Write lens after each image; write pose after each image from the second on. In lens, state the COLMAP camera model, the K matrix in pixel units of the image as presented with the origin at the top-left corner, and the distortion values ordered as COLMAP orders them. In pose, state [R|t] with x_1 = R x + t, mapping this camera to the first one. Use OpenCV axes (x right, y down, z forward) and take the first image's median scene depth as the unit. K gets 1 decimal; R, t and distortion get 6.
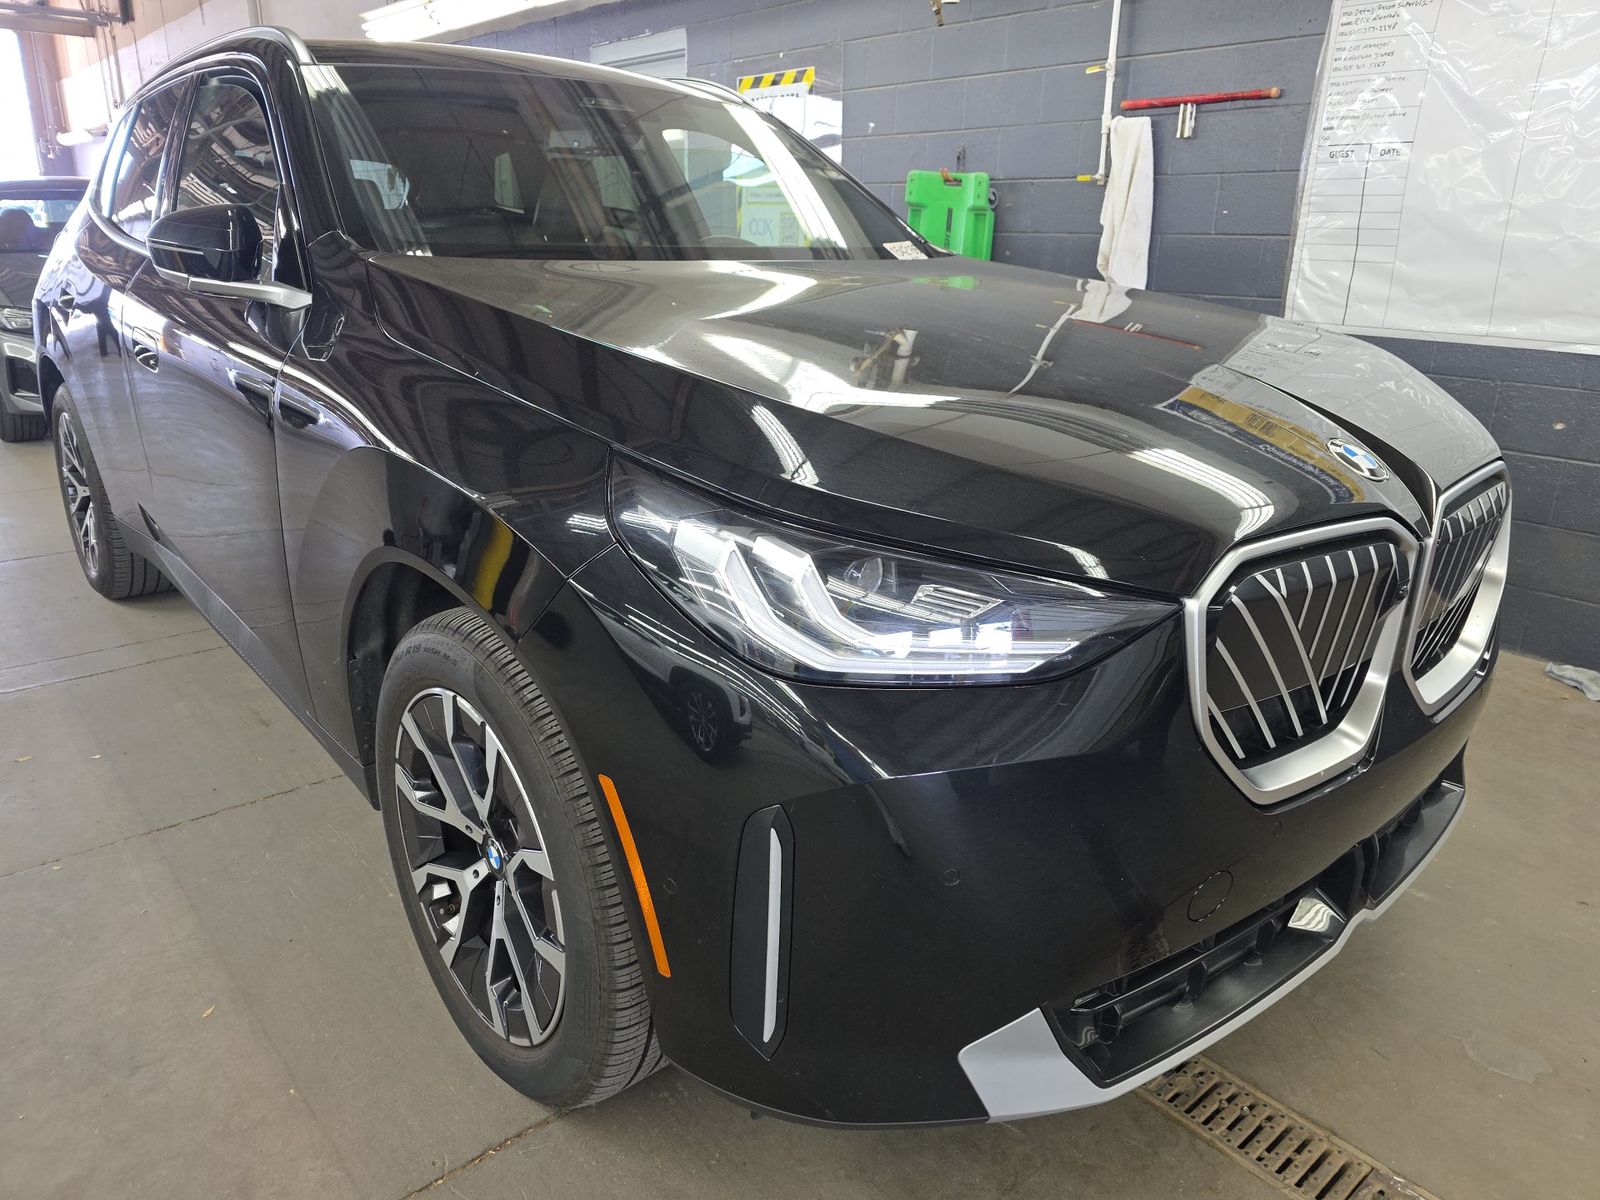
lens RADIAL K [[1039.9, 0, 801.8], [0, 1039.9, 619.9], [0, 0, 1]] dist [0.046798, -0.072286]
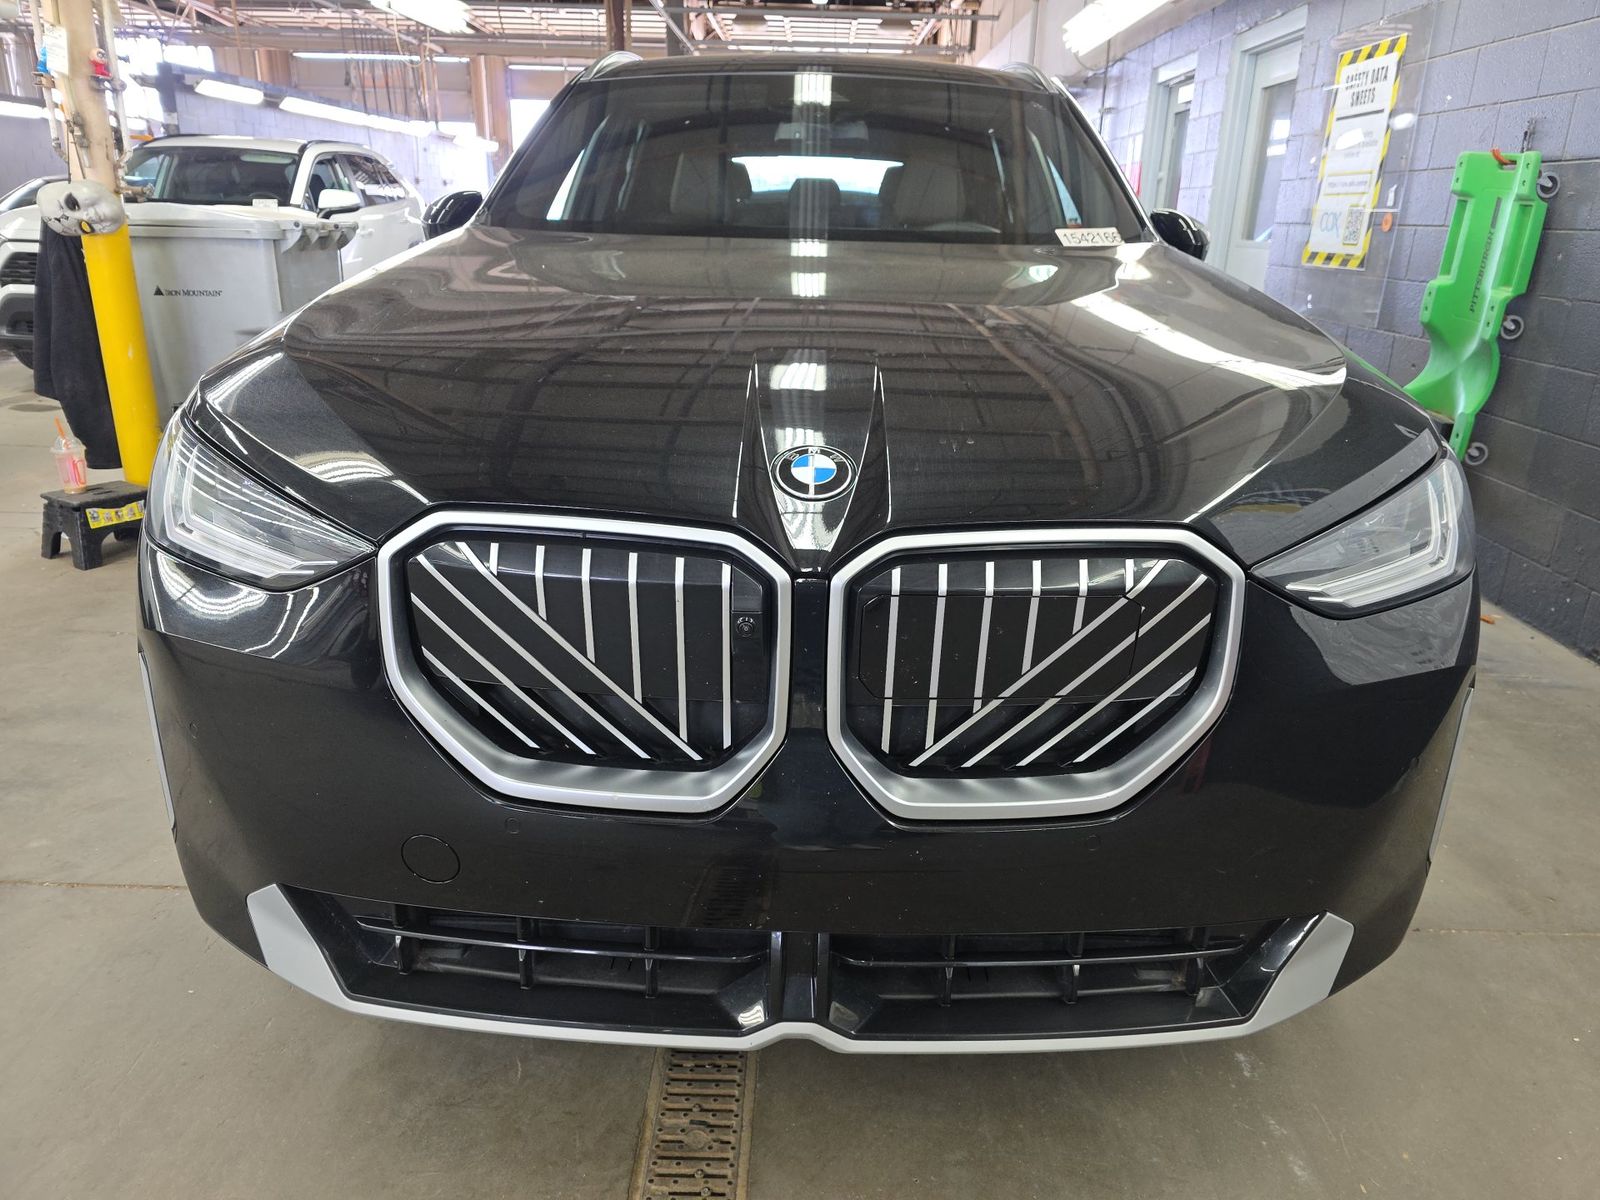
lens RADIAL K [[1039.9, 0, 801.8], [0, 1039.9, 619.9], [0, 0, 1]] dist [0.046798, -0.072286]
pose [[0.742055, 0.236182, -0.627354, 0.319259], [-0.240744, 0.967334, 0.079415, -0.030631], [0.625617, 0.092101, 0.774674, 0.115207]]
